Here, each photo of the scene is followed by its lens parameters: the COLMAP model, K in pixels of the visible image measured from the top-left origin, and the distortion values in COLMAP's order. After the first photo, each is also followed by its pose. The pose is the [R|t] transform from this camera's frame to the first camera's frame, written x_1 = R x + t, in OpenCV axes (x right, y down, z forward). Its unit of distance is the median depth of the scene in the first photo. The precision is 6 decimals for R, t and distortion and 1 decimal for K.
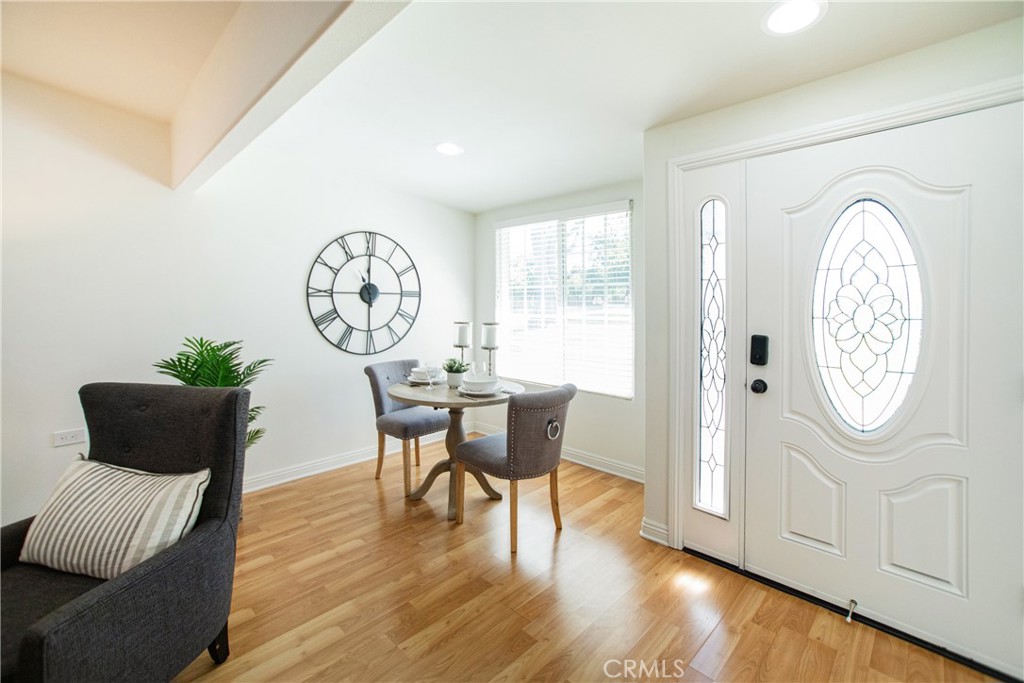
lens RADIAL K [[460.5, 0, 516.3], [0, 460.5, 302.5], [0, 0, 1]] dist [0.003651, 0.001043]
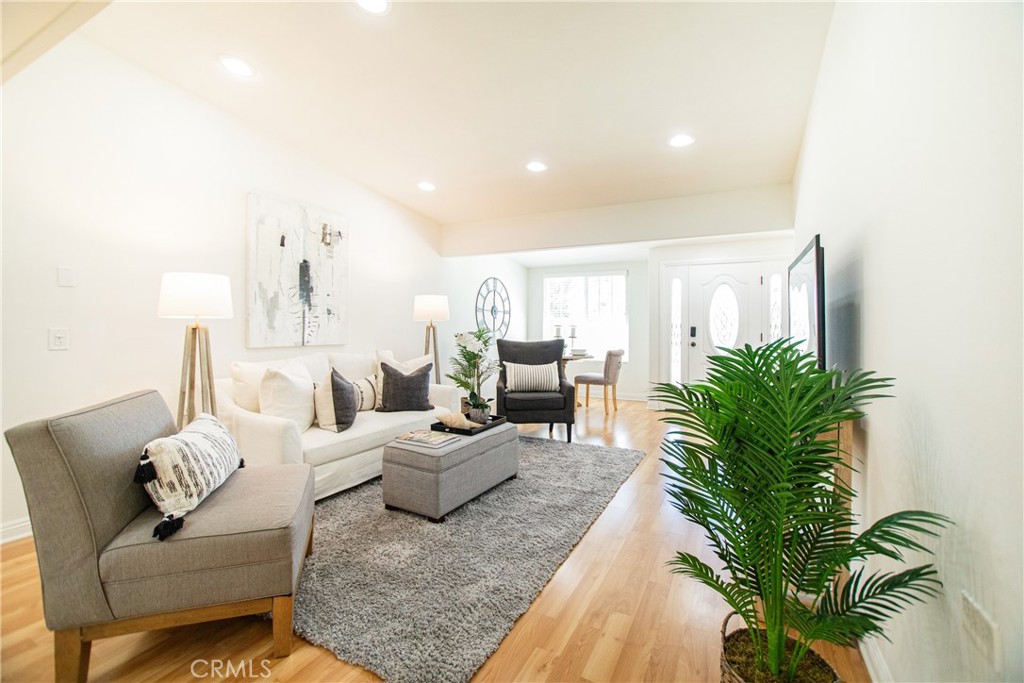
lens RADIAL K [[439.9, 0, 520.7], [0, 439.9, 322.3], [0, 0, 1]] dist [-0.070441, 0.000043]
pose [[0.952019, 0.014036, 0.305717, -1.232338], [-0.006732, 0.999666, -0.024932, 0.110987], [-0.305965, 0.021678, 0.951796, -1.163883]]
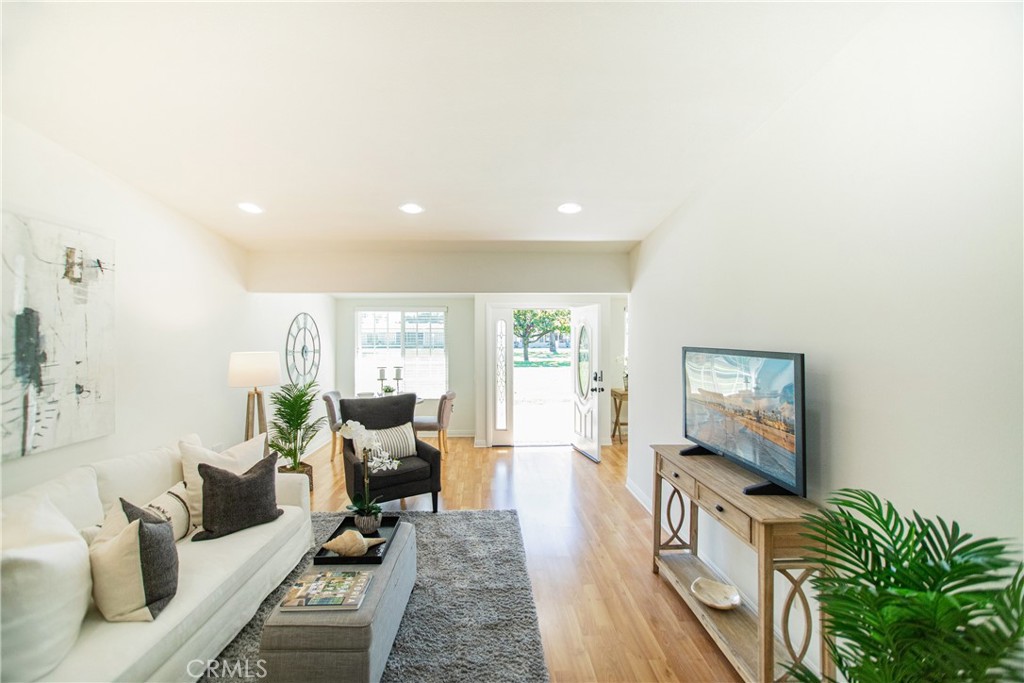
lens RADIAL K [[415.1, 0, 503.5], [0, 415.1, 331.6], [0, 0, 1]] dist [-0.039453, 0.022974]
pose [[0.677265, 0.017792, 0.735524, -1.464698], [0.003818, 0.999609, -0.027696, -0.077503], [-0.735729, 0.021566, 0.676932, -0.763429]]
